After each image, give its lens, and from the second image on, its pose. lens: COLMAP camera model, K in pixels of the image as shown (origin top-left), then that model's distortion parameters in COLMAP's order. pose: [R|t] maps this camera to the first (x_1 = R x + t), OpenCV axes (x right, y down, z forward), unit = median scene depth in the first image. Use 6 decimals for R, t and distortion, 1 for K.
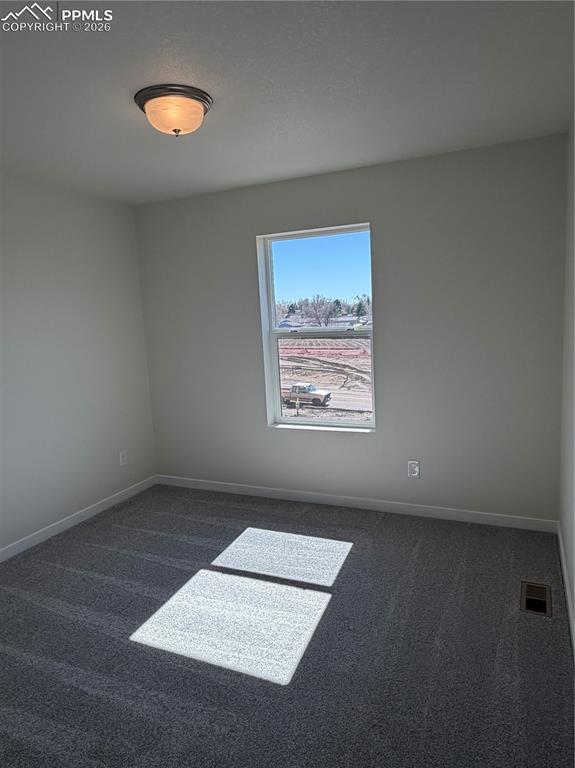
lens RADIAL K [[501.1, 0, 287.5], [0, 501.1, 384.0], [0, 0, 1]] dist [0.000576, -0.000321]
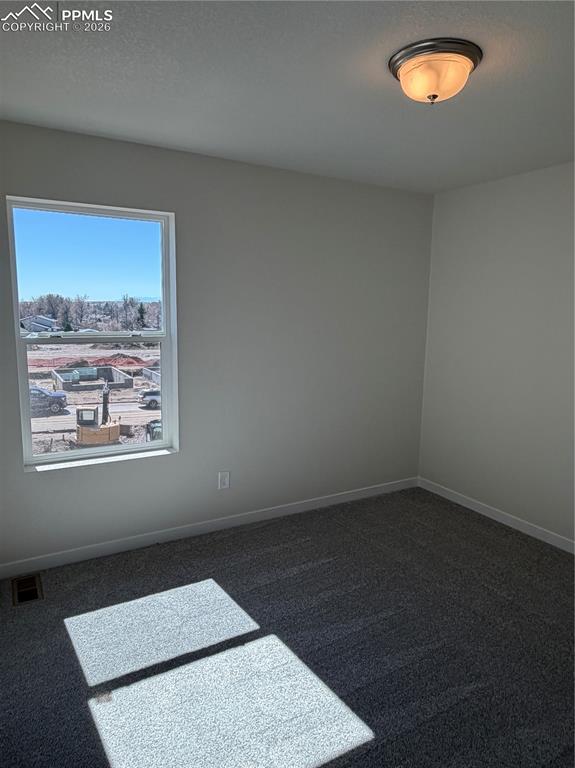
lens RADIAL K [[501.1, 0, 287.5], [0, 501.1, 384.0], [0, 0, 1]] dist [0.000576, -0.000321]
pose [[0.578494, -0.064414, 0.813139, -0.500592], [0.078135, 0.996669, 0.023364, -0.033747], [-0.811936, 0.050019, 0.581600, 0.373692]]
